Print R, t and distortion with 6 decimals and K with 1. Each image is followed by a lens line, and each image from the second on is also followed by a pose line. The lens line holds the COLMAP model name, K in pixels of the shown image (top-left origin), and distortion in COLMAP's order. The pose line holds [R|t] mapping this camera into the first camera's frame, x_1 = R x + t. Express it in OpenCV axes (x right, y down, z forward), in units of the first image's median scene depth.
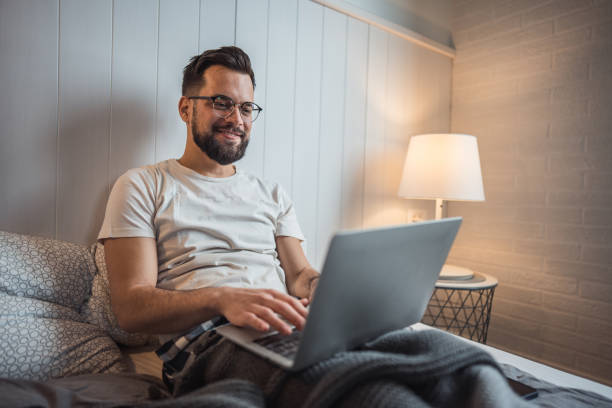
lens RADIAL K [[409.2, 0, 303.5], [0, 409.2, 214.9], [0, 0, 1]] dist [-0.042921, 0.001454]
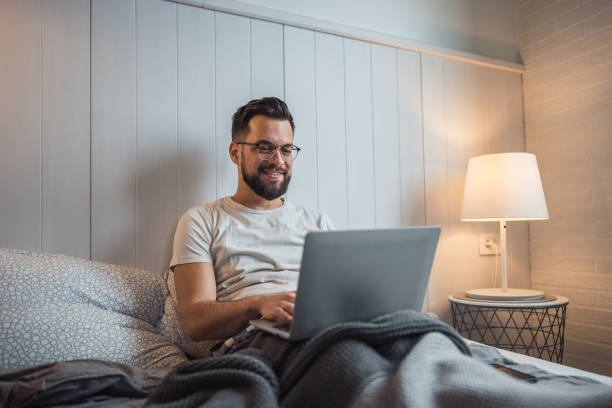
lens RADIAL K [[409.2, 0, 303.5], [0, 409.2, 214.9], [0, 0, 1]] dist [-0.042921, 0.001454]
pose [[0.983744, -0.069032, -0.165777, 0.109344], [0.054833, 0.994543, -0.088754, 0.036623], [0.171000, 0.078221, 0.982161, -0.150731]]
